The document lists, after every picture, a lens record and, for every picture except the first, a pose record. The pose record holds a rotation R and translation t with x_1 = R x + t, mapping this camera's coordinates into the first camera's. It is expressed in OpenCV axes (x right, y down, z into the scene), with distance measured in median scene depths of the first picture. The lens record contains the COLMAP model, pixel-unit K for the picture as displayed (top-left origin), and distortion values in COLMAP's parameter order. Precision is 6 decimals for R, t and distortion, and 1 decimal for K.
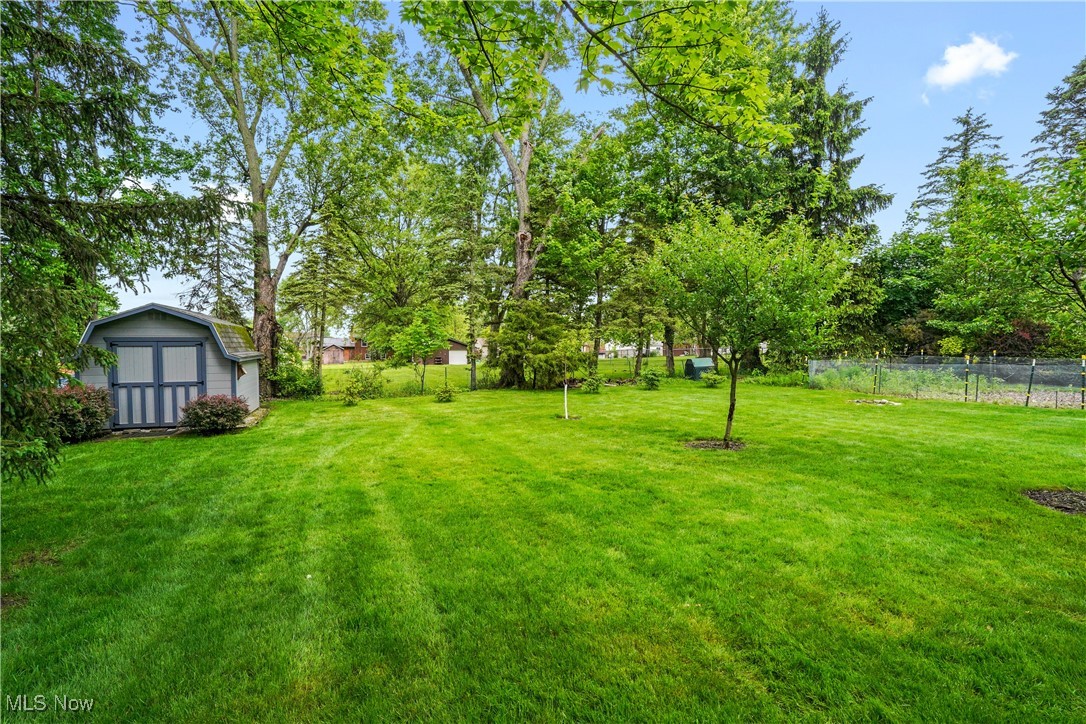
lens RADIAL K [[567.1, 0, 543.0], [0, 567.1, 358.4], [0, 0, 1]] dist [-0.026735, 0.001293]
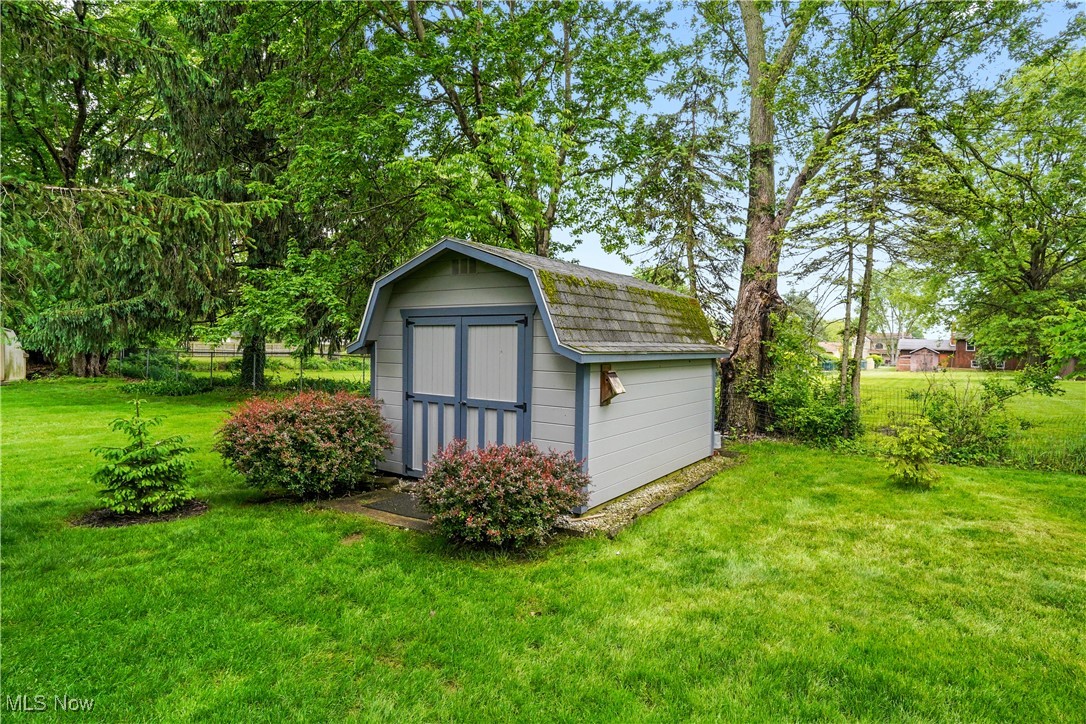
lens RADIAL K [[567.1, 0, 542.9], [0, 567.1, 352.3], [0, 0, 1]] dist [-0.026735, 0.001293]
pose [[0.572876, 0.026064, -0.819228, -0.151817], [-0.038445, 0.999249, 0.004907, -0.001927], [0.818740, 0.028684, 0.573447, 0.501326]]
